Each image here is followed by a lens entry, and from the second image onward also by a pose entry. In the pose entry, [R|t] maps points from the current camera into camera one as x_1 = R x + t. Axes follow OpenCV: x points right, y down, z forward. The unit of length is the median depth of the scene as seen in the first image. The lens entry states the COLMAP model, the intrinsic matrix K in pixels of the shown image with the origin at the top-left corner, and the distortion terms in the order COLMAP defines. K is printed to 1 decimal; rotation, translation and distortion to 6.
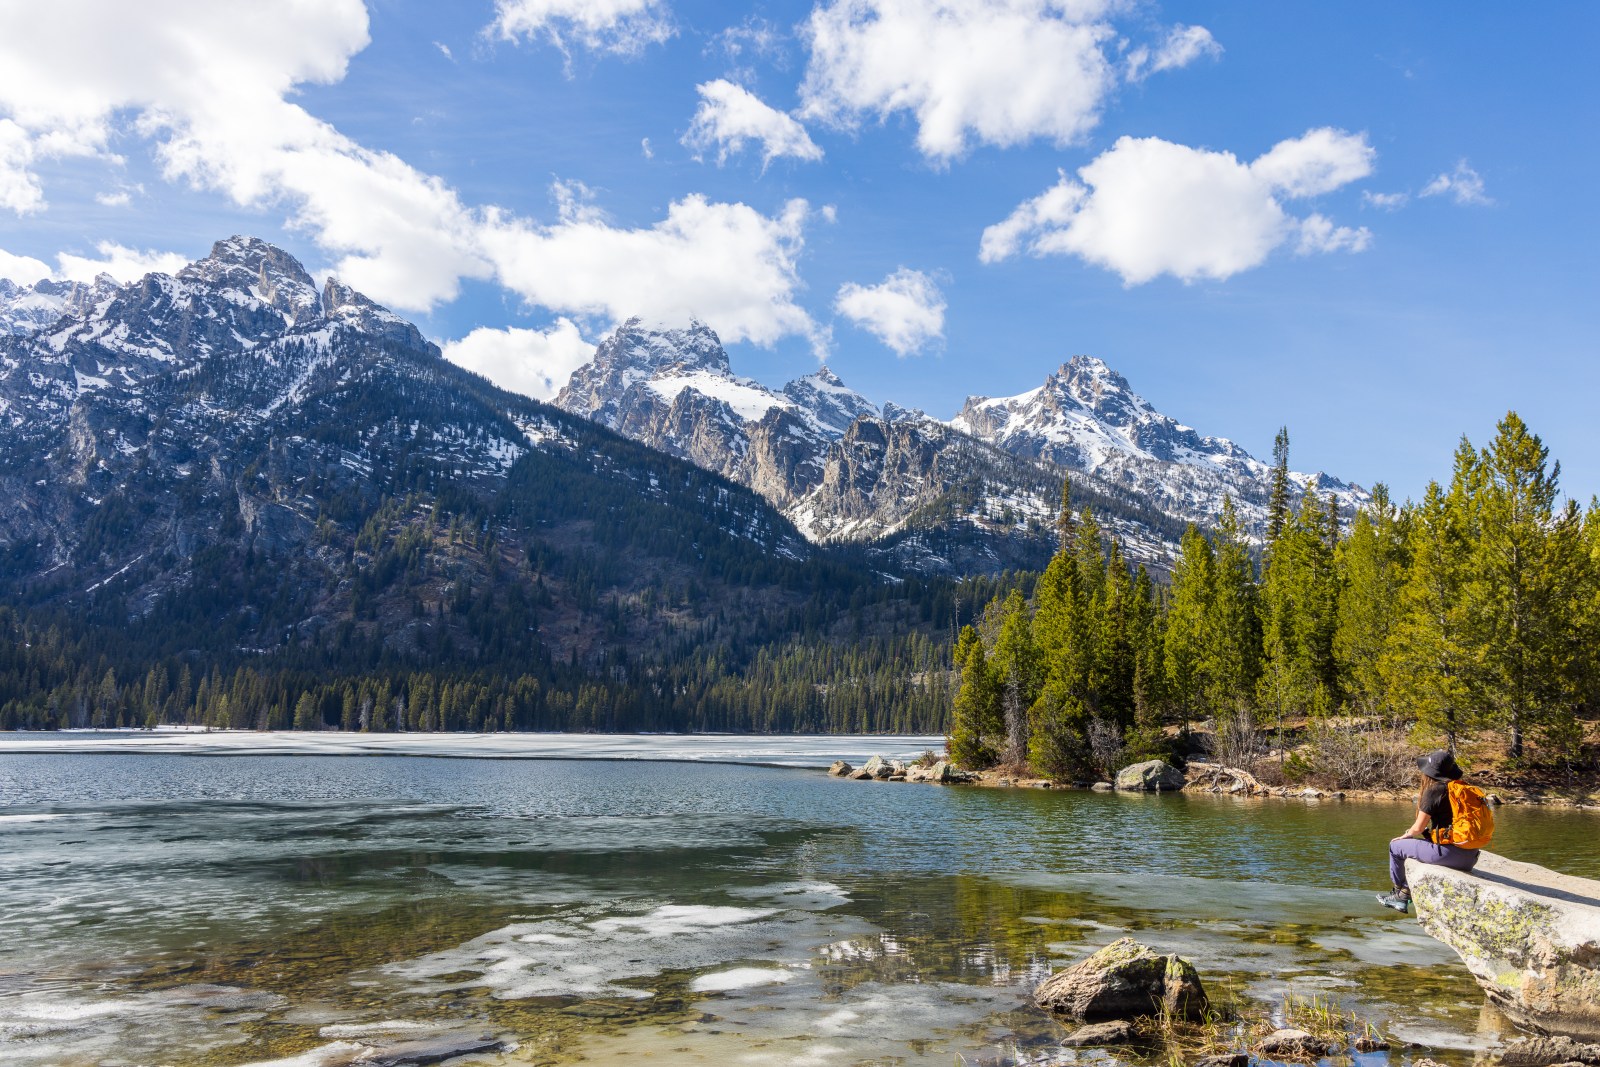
lens RADIAL K [[1279.1, 0, 800.0], [0, 1279.1, 533.5], [0, 0, 1]] dist [0.010186, -0.000375]
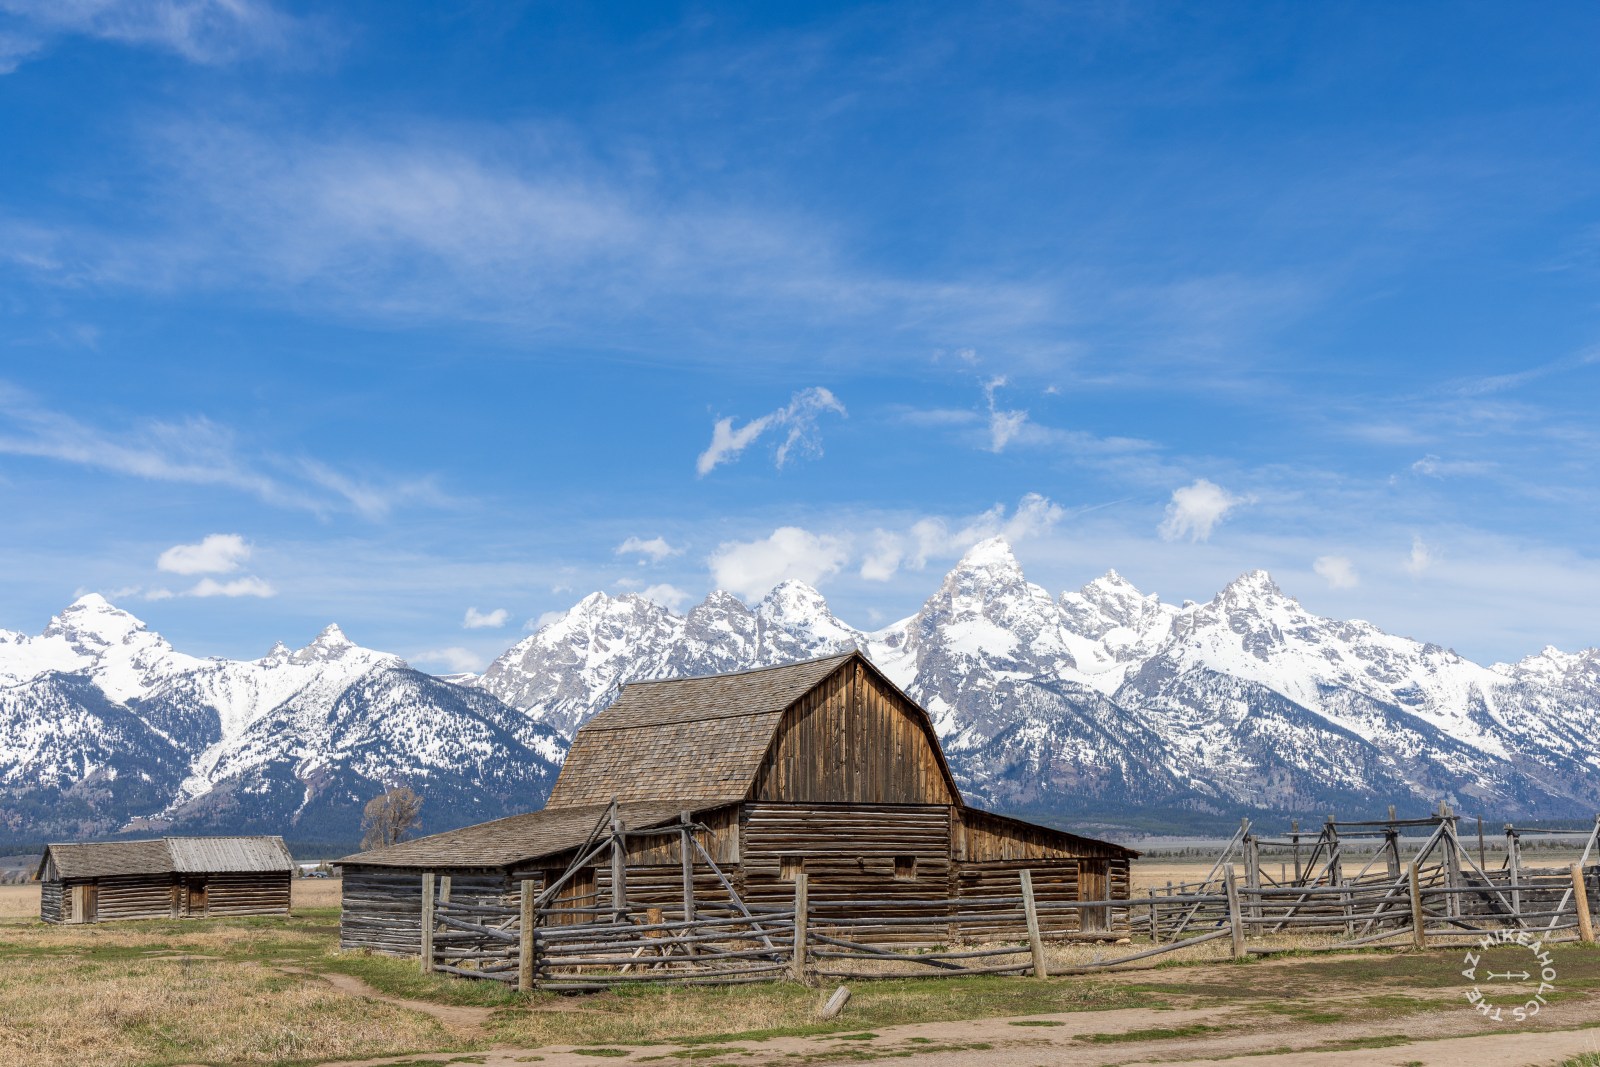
lens RADIAL K [[1897.0, 0, 802.0], [0, 1897.0, 658.4], [0, 0, 1]] dist [-0.014039, 0.024206]
pose [[0.922951, -0.058693, -0.380416, 0.917786], [0.079726, 0.996024, 0.039755, -0.273228], [0.376570, -0.067021, 0.923961, -1.927372]]
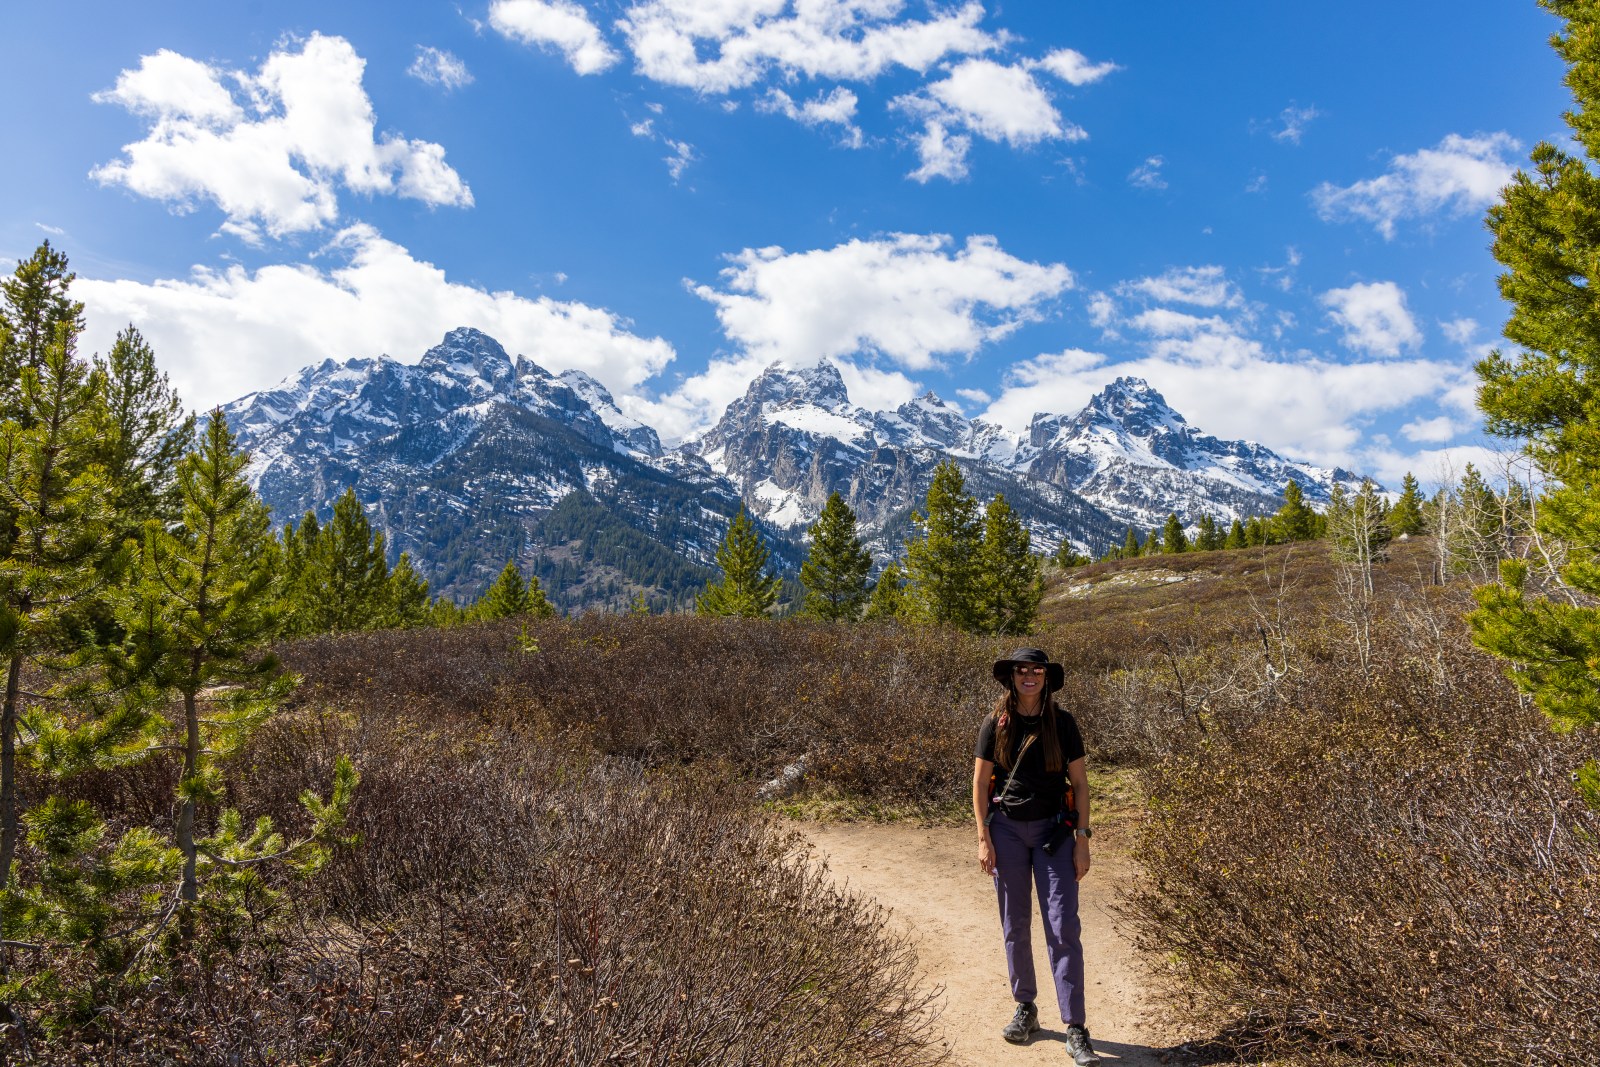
lens RADIAL K [[1082.9, 0, 806.7], [0, 1082.9, 532.9], [0, 0, 1]] dist [0.010918, 0.002178]
pose [[0.981695, -0.015373, -0.189839, 0.188747], [0.018510, 0.999720, 0.014762, -0.017770], [0.189559, -0.018006, 0.981704, -0.129134]]
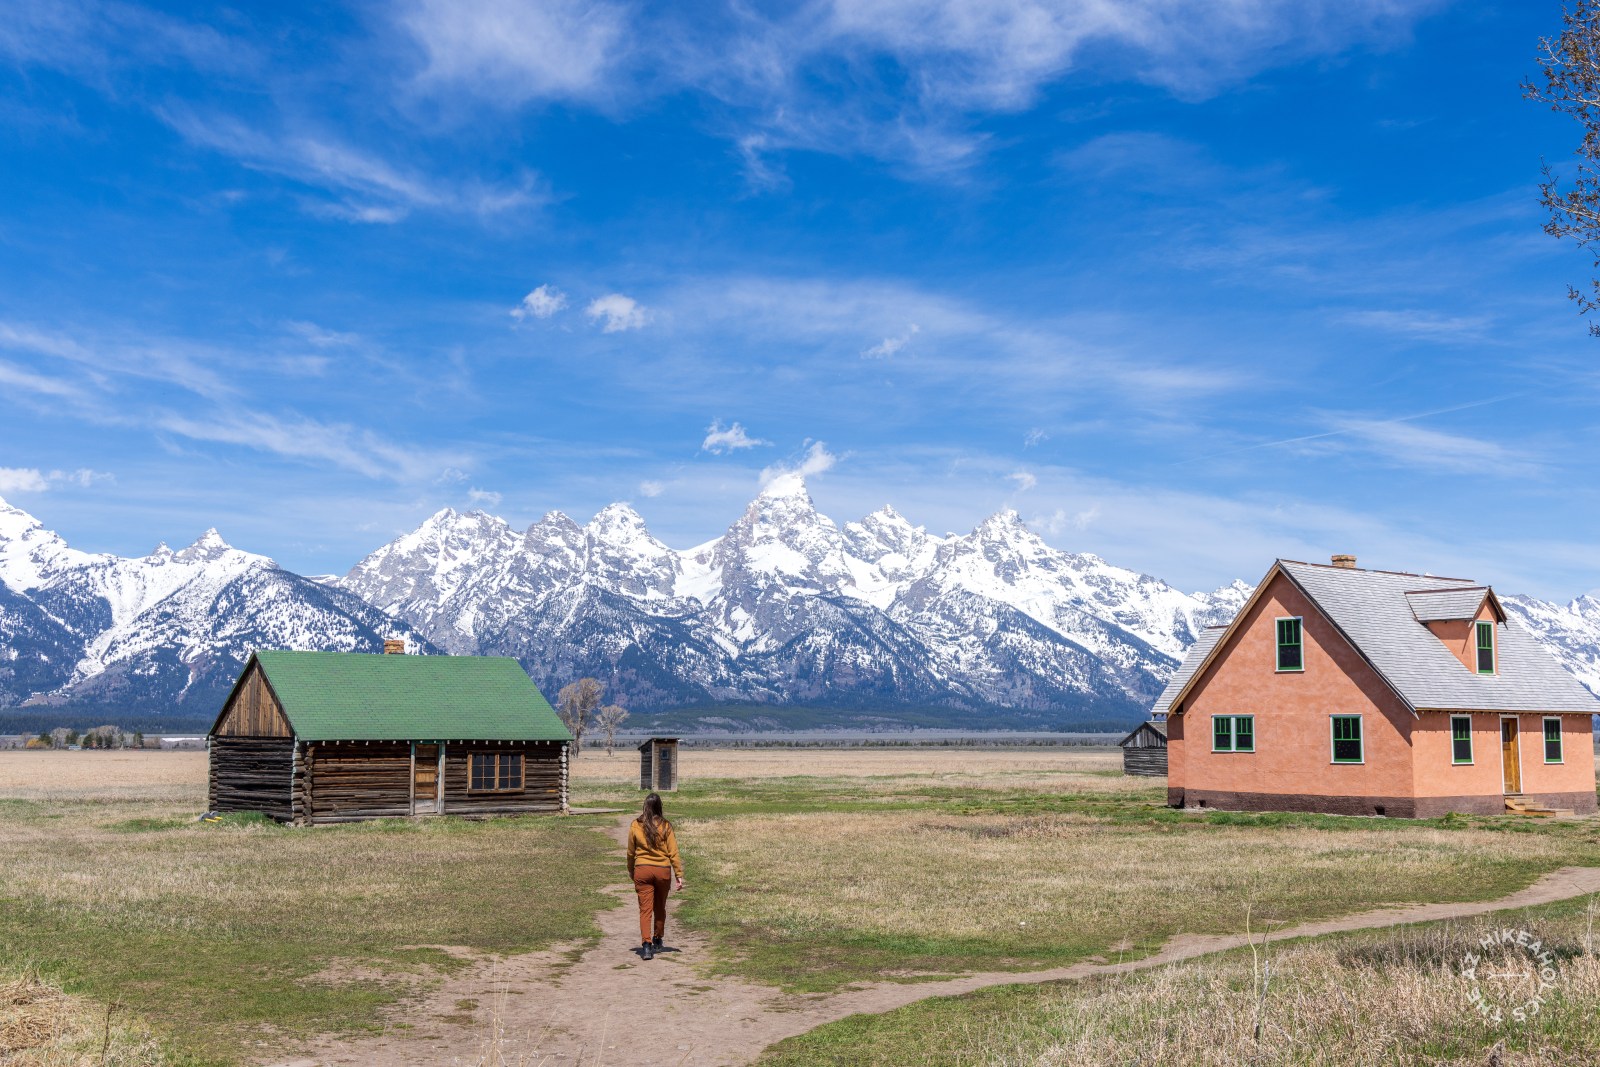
lens RADIAL K [[1644.0, 0, 803.4], [0, 1644.0, 533.7], [0, 0, 1]] dist [-0.021722, 0.011766]
pose [[0.961741, -0.036790, -0.271480, 0.924854], [0.044507, 0.998760, 0.022323, -0.277205], [0.270322, -0.033551, 0.962185, -2.000071]]
